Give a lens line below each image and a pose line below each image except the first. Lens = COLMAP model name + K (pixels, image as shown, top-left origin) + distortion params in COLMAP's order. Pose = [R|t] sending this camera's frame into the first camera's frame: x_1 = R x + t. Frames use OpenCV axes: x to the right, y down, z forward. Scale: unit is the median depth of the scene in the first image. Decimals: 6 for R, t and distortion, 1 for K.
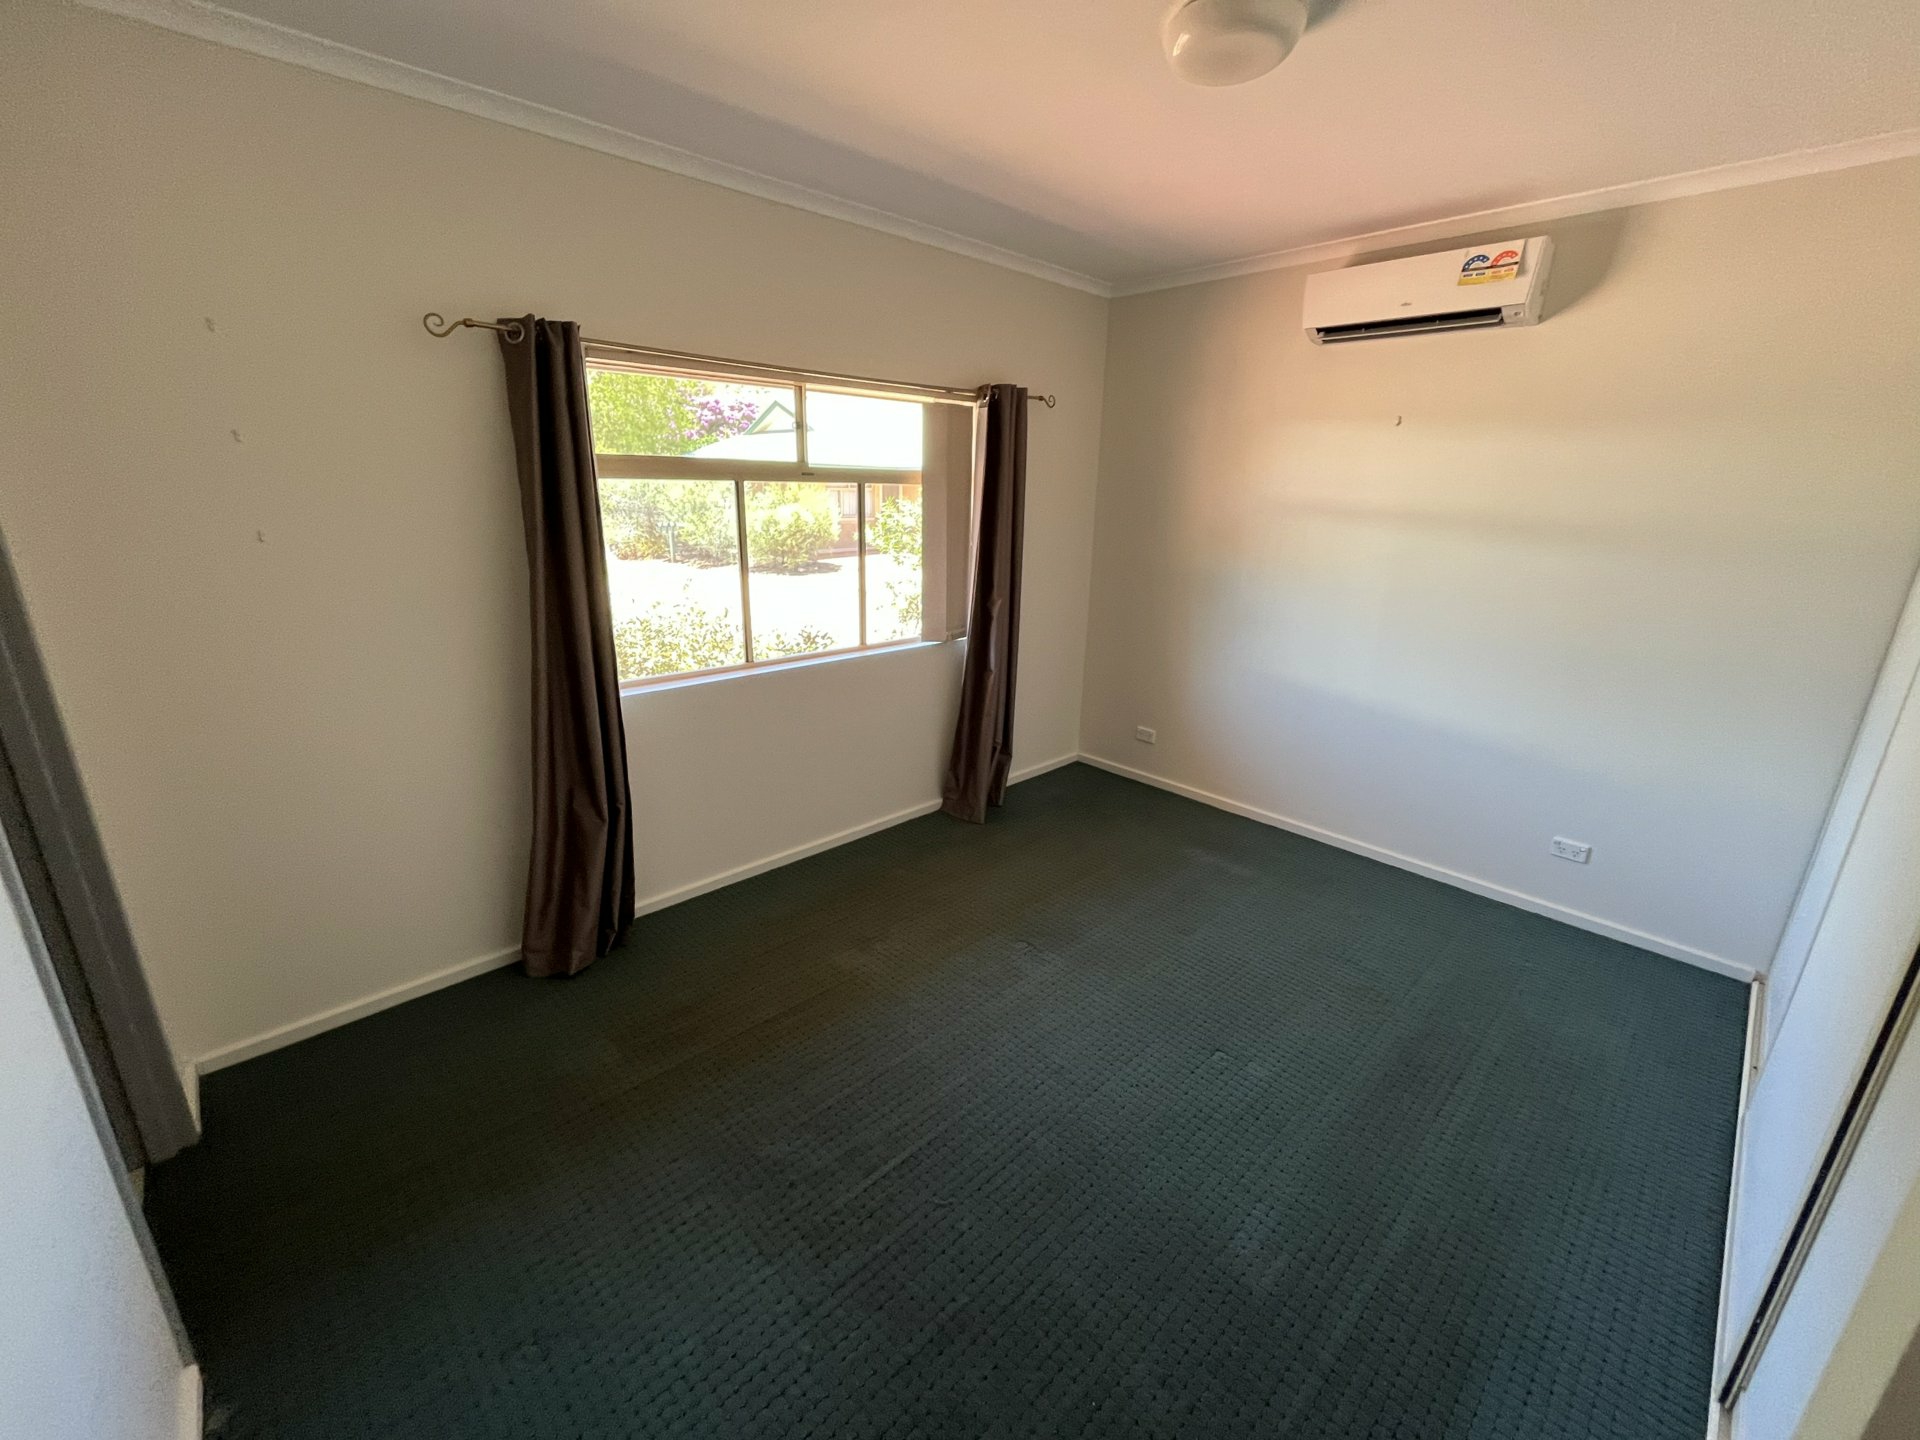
lens RADIAL K [[773.6, 0, 971.0], [0, 773.6, 717.3], [0, 0, 1]] dist [-0.002684, -0.000218]
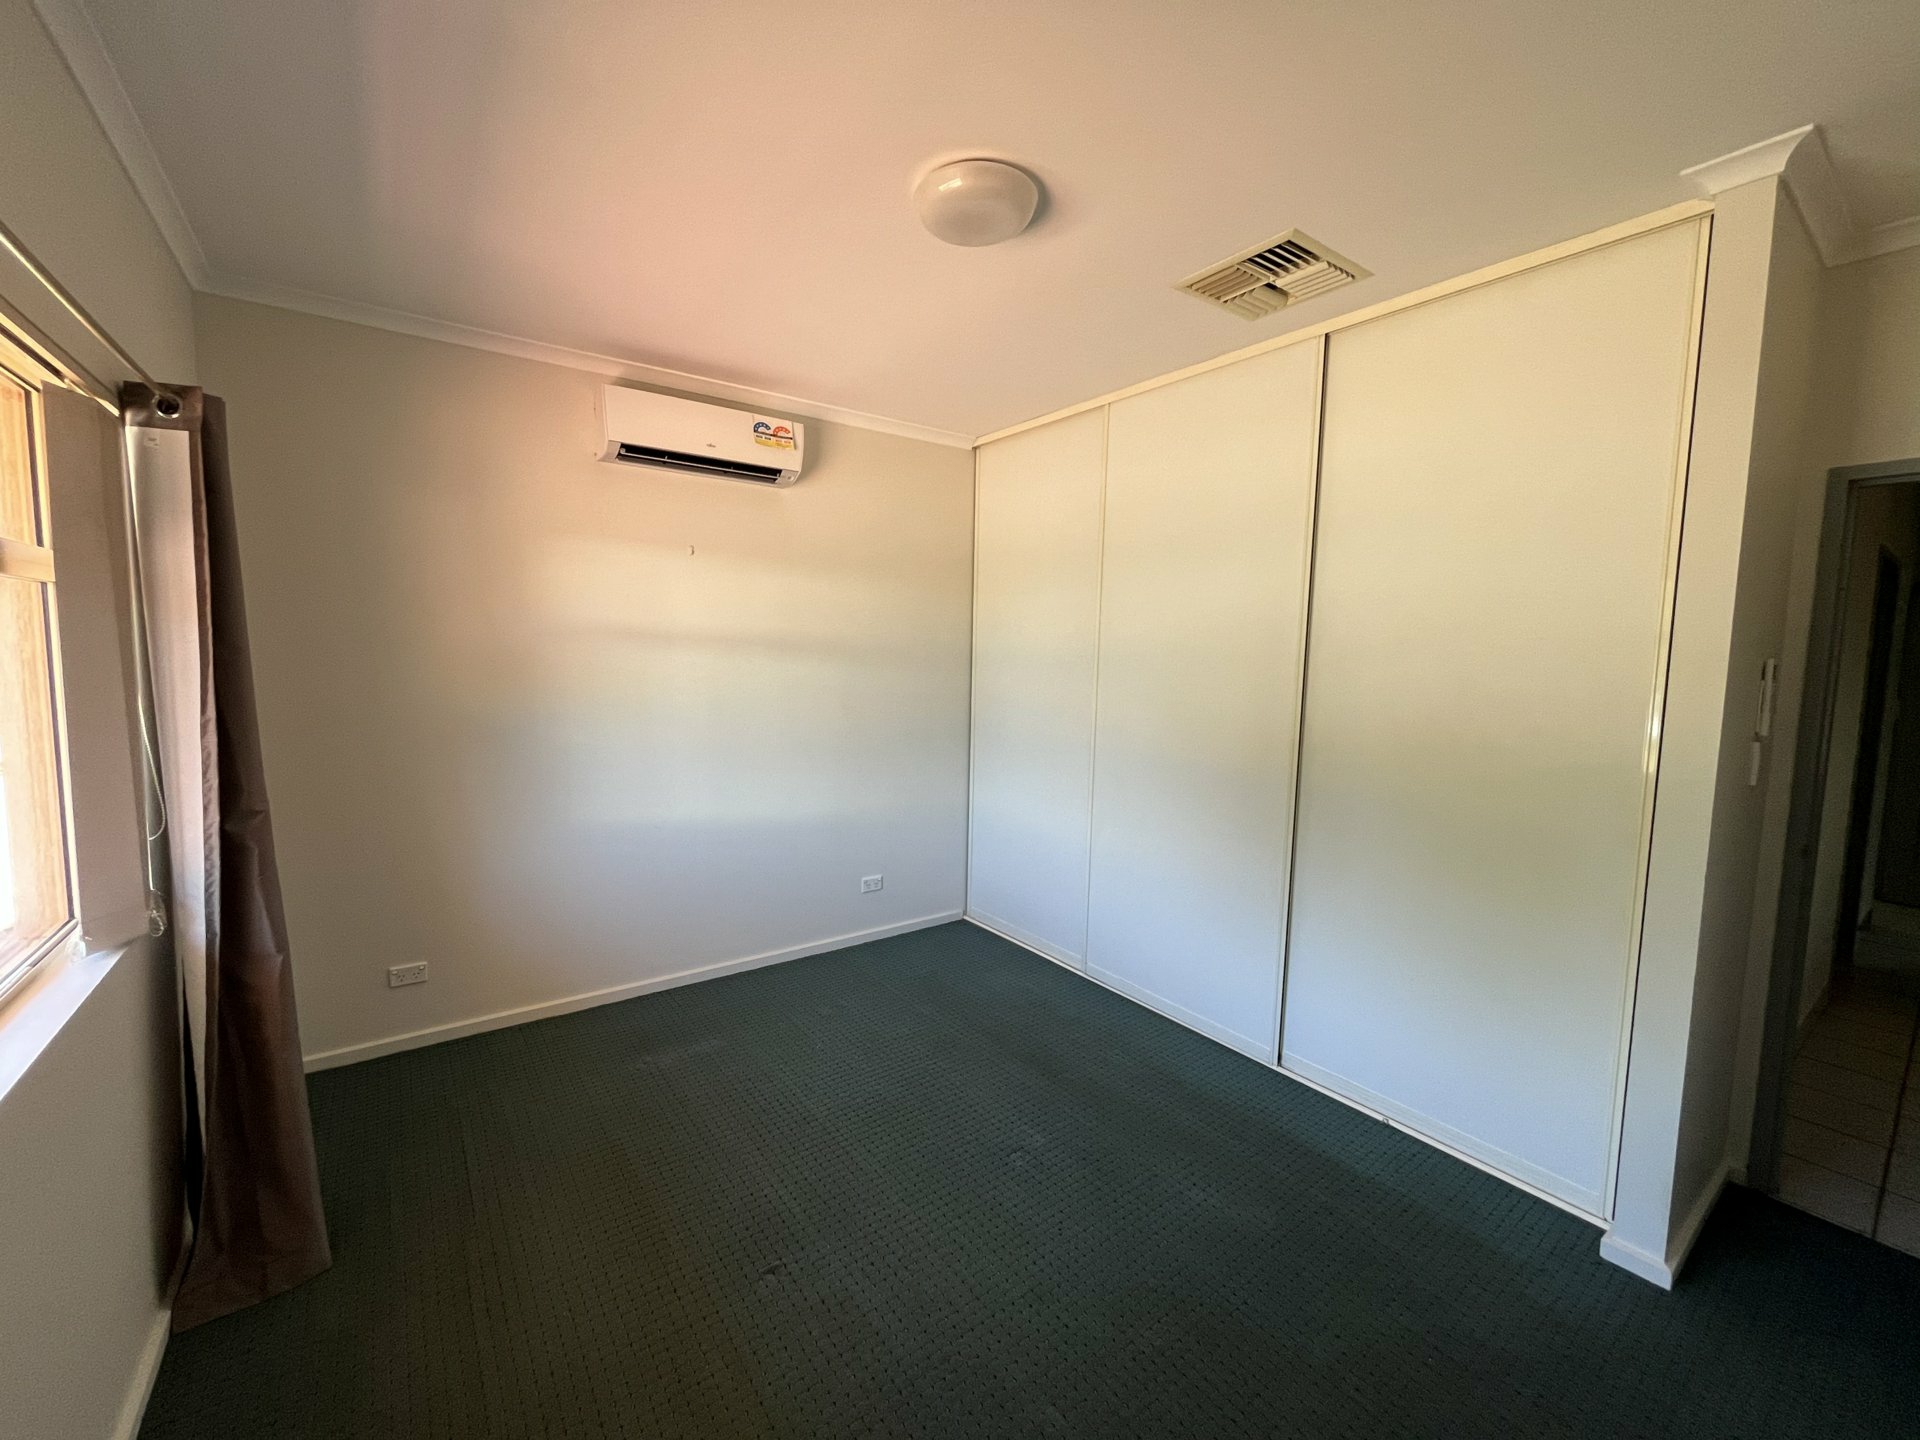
lens RADIAL K [[773.6, 0, 961.7], [0, 773.6, 717.1], [0, 0, 1]] dist [-0.002684, -0.000218]
pose [[0.142758, -0.110926, 0.983522, -0.450401], [0.270473, 0.960249, 0.069042, -0.145754], [-0.952084, 0.256160, 0.167086, 0.553549]]
